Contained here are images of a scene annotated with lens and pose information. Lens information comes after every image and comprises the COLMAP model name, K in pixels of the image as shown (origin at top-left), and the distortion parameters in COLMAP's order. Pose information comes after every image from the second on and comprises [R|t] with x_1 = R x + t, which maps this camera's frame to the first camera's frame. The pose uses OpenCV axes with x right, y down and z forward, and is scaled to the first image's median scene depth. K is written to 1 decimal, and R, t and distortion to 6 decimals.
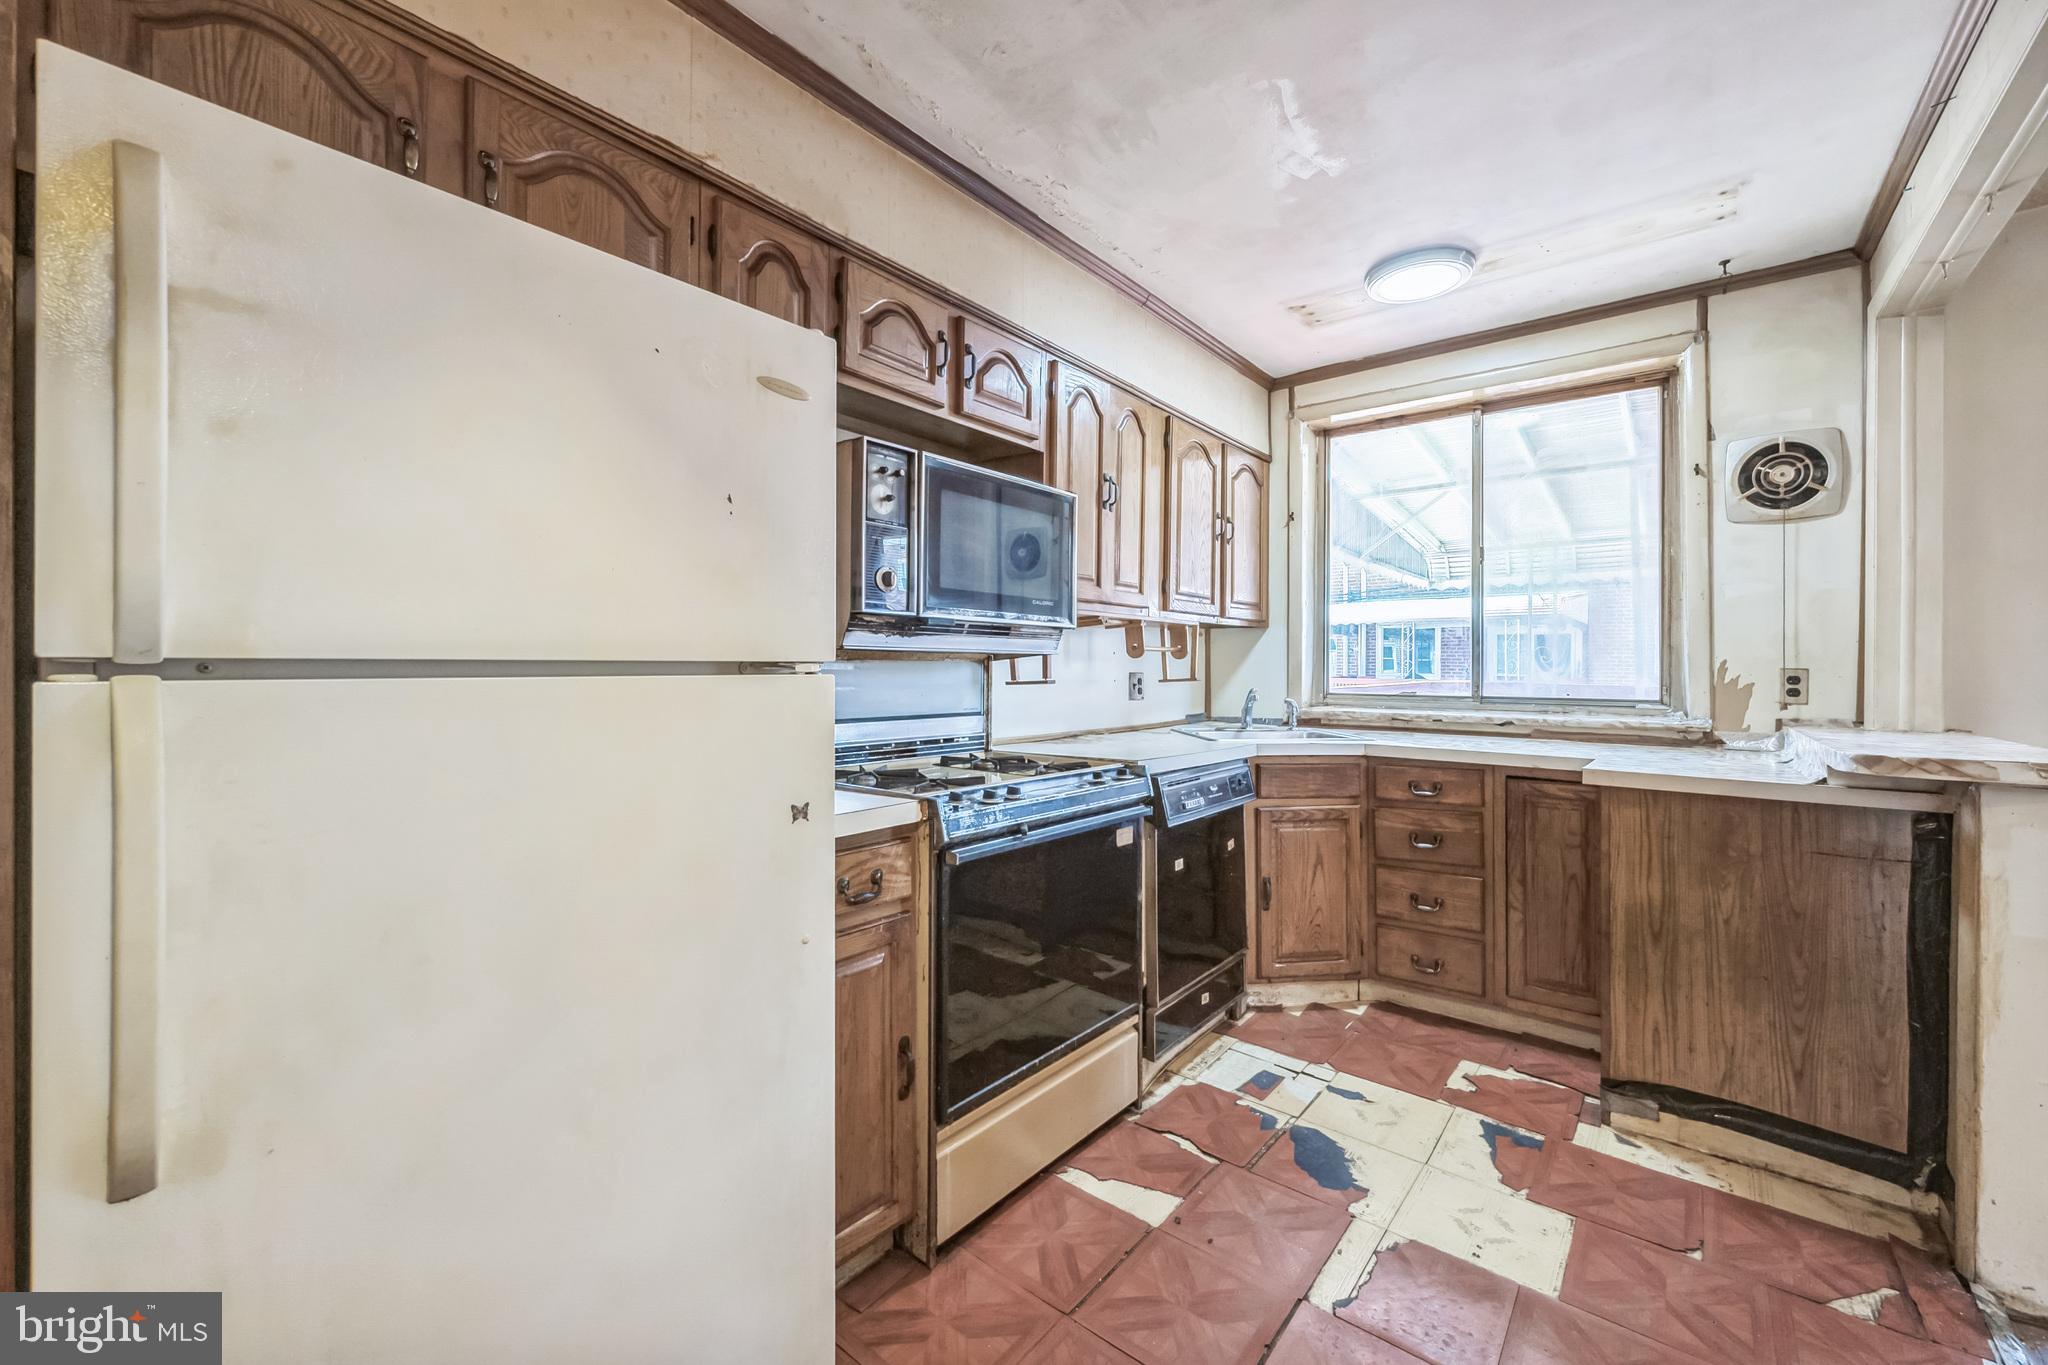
lens RADIAL K [[815.6, 0, 1020.2], [0, 815.6, 667.2], [0, 0, 1]] dist [-0.000932, -0.000136]
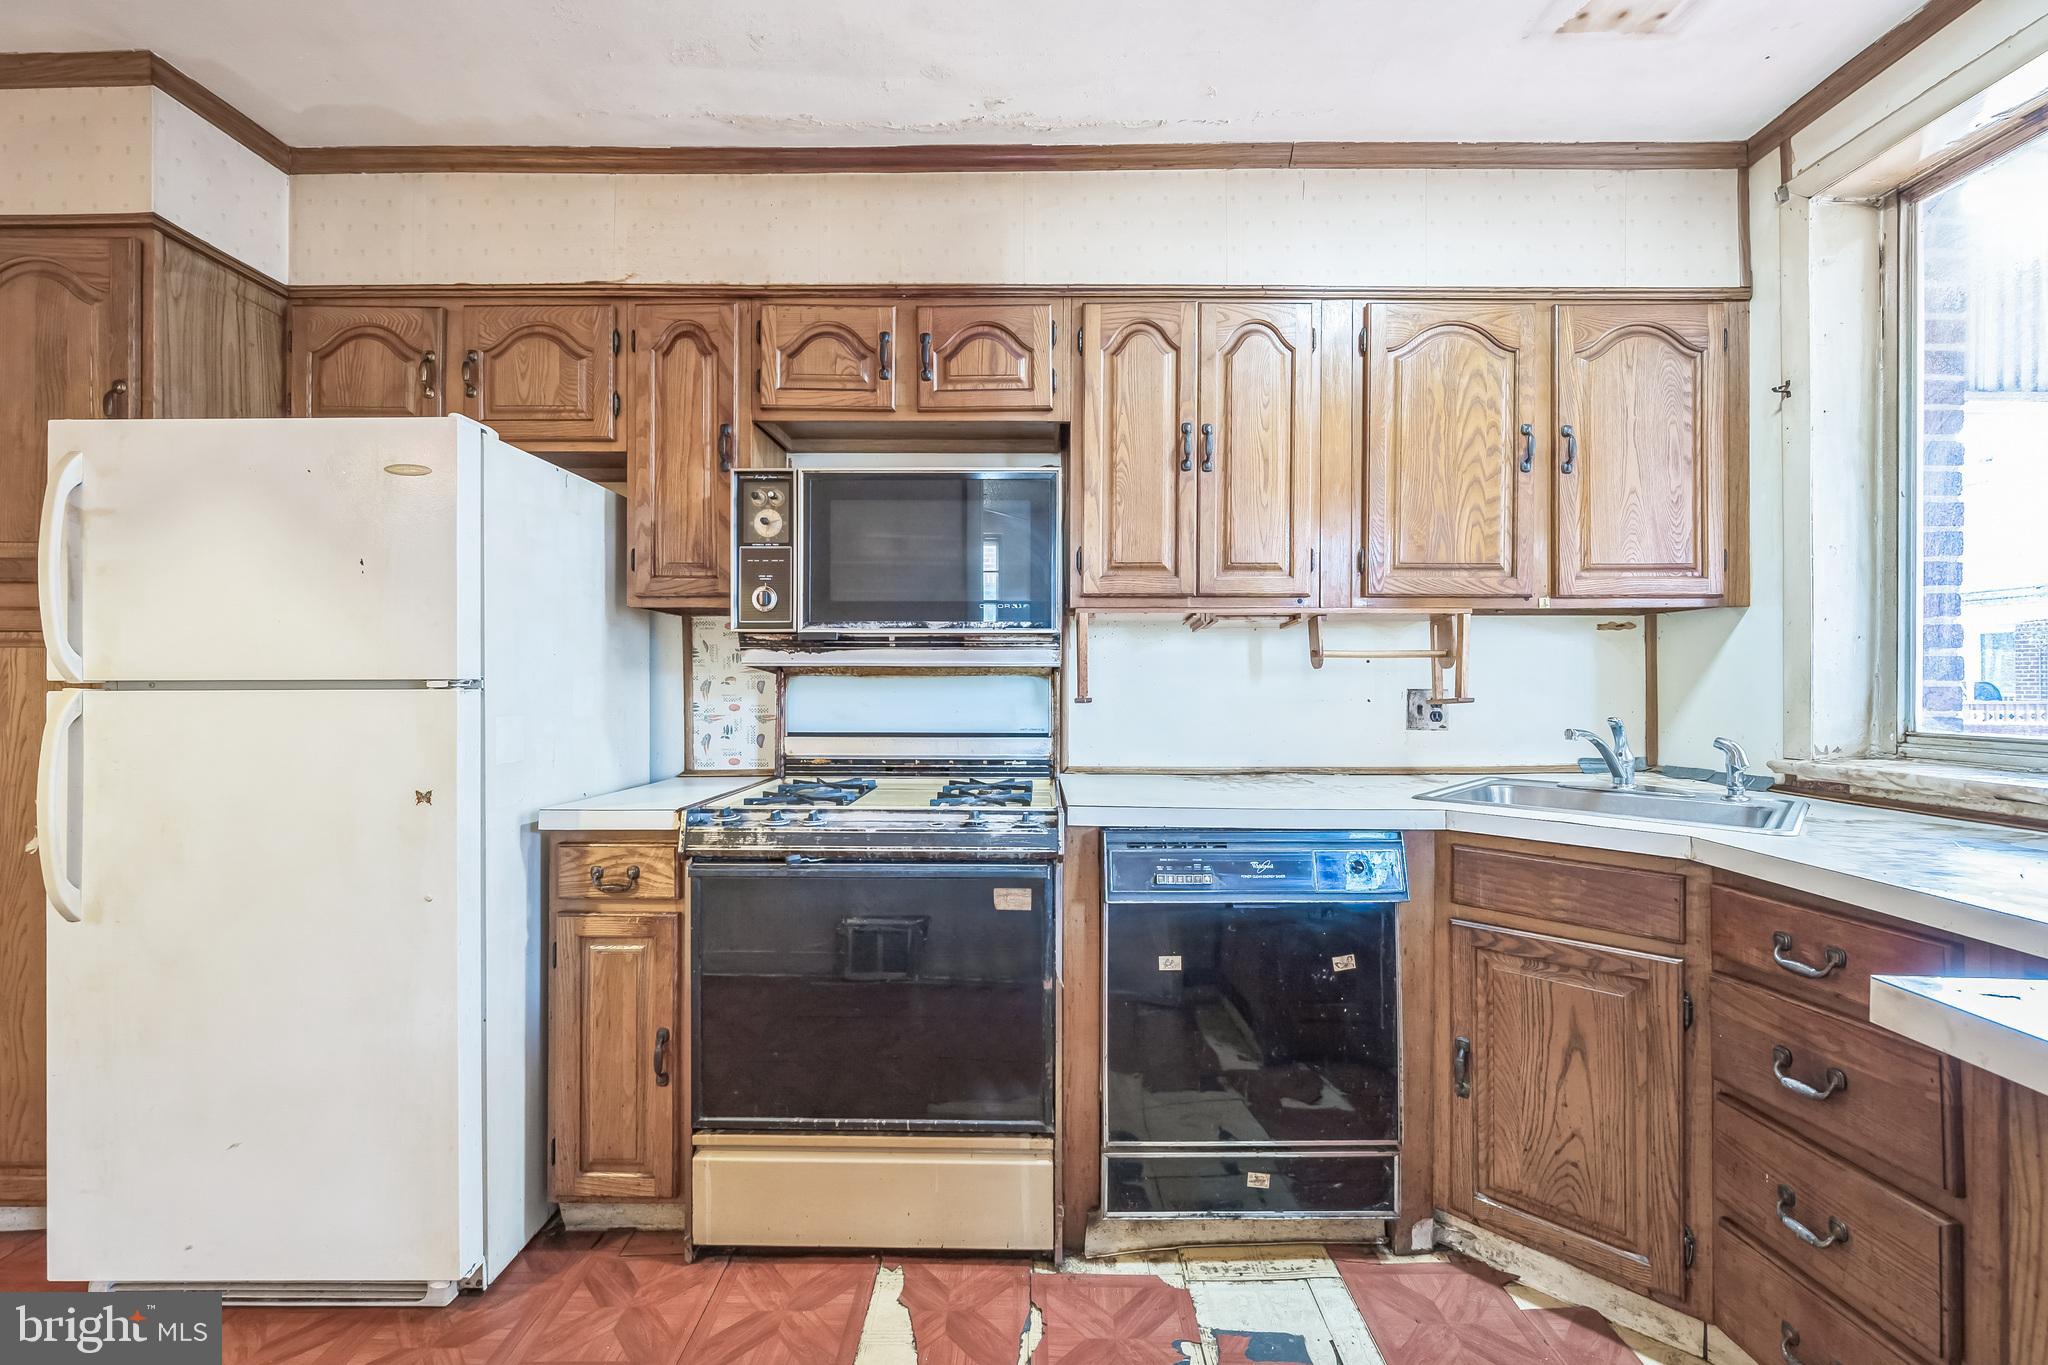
lens RADIAL K [[815.6, 0, 1024.1], [0, 815.6, 678.8], [0, 0, 1]] dist [-0.000932, -0.000136]
pose [[0.632683, -0.004129, -0.774400, 0.718415], [0.002991, 0.999991, -0.002888, -0.001323], [0.774405, -0.000489, 0.632690, 0.498712]]
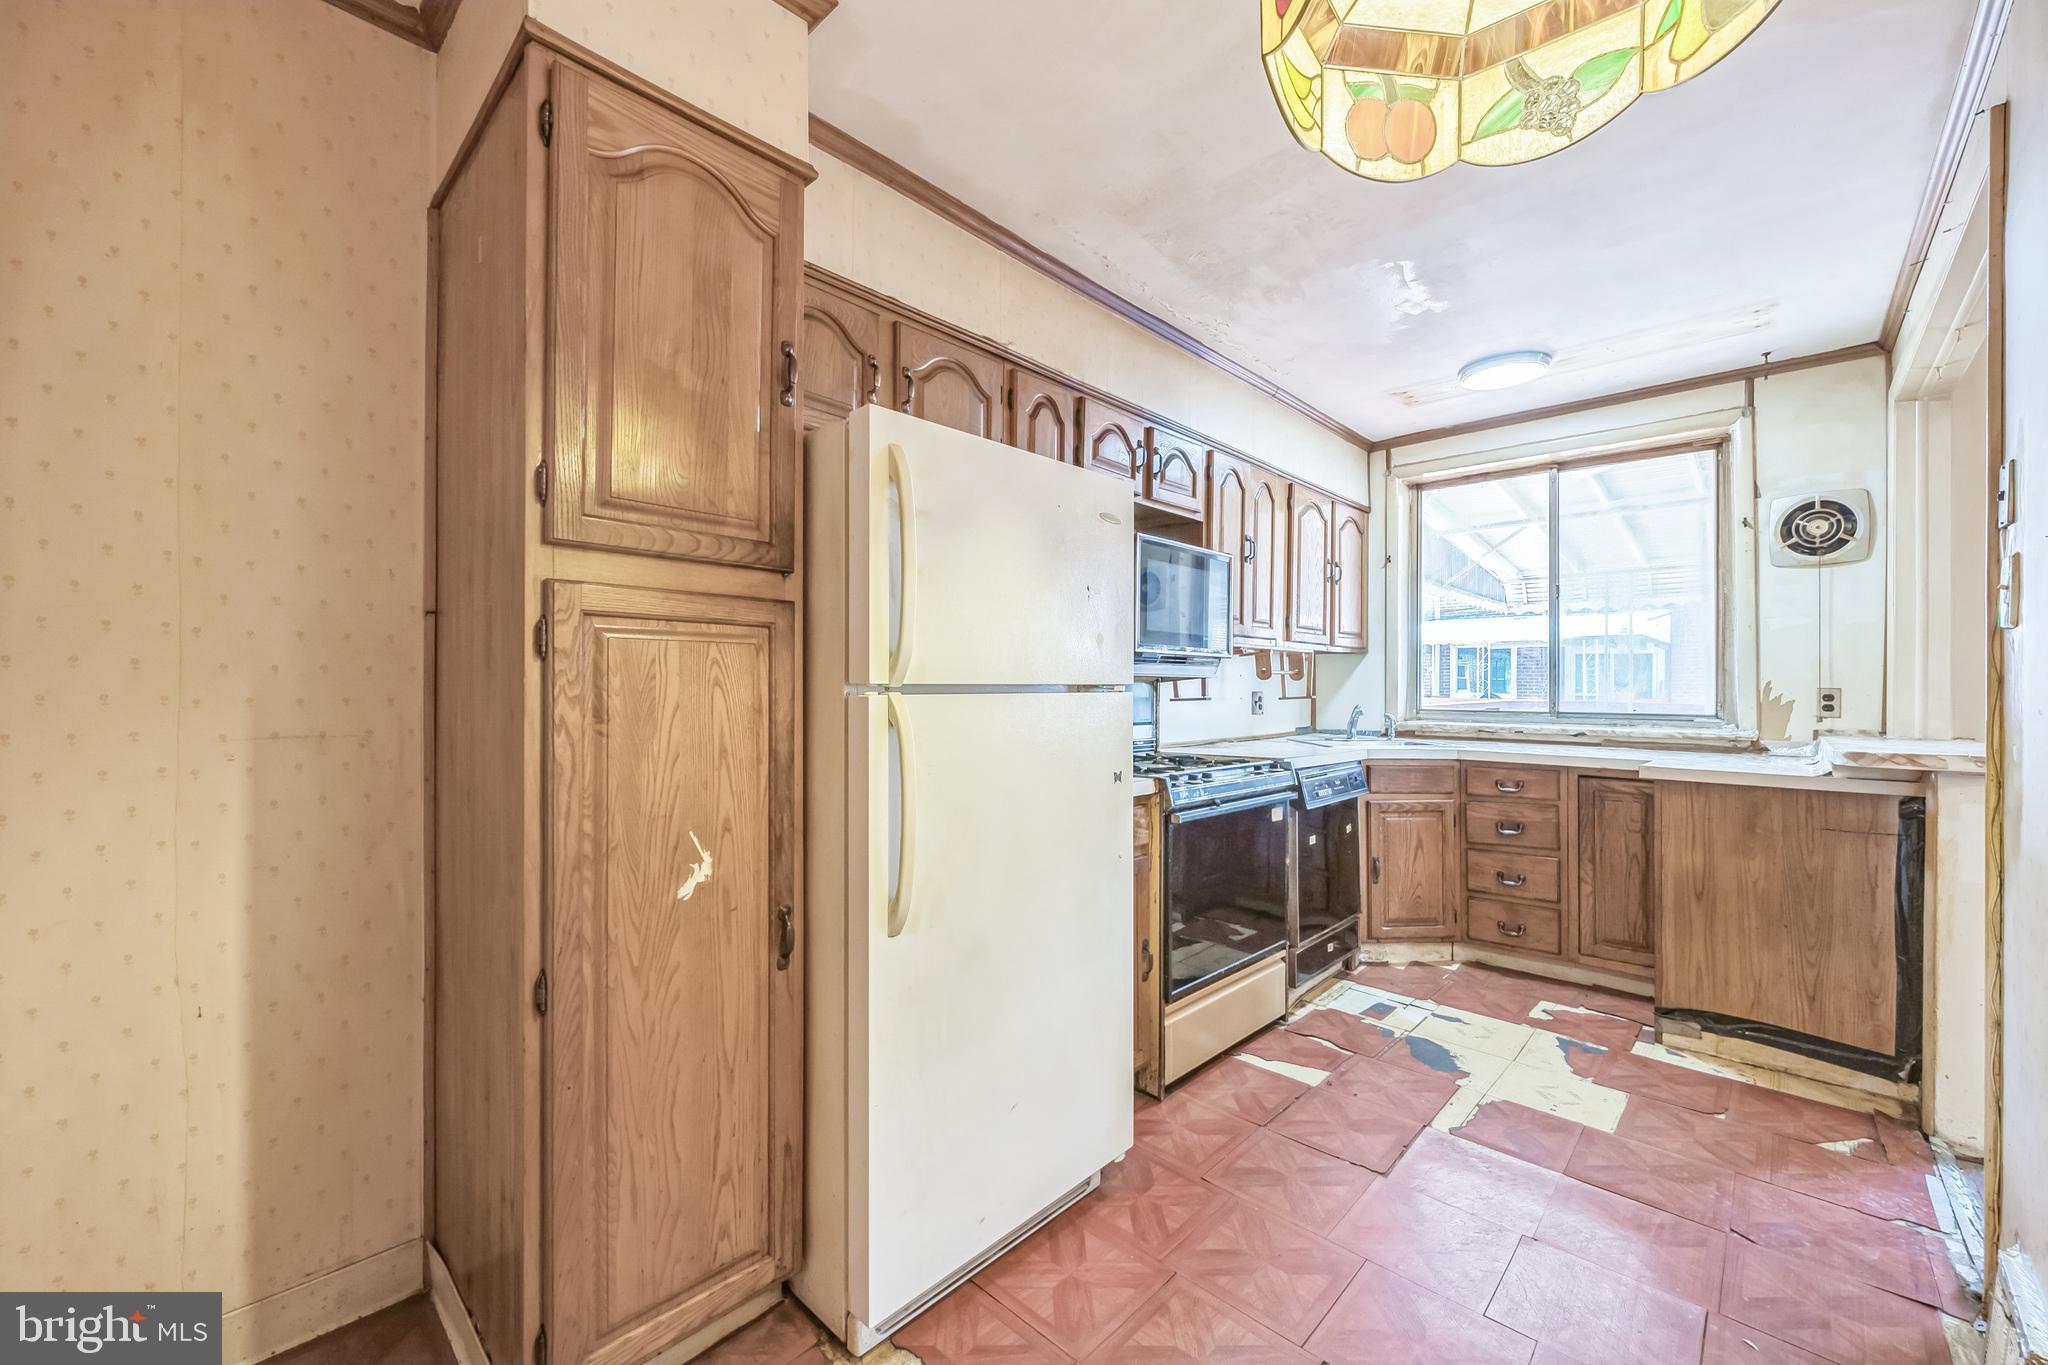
lens RADIAL K [[815.6, 0, 1015.2], [0, 815.6, 686.5], [0, 0, 1]] dist [-0.000932, -0.000136]
pose [[0.997232, -0.001000, -0.074342, -0.194565], [0.000960, 0.999999, -0.000569, -0.001175], [0.074343, 0.000496, 0.997233, -0.353018]]
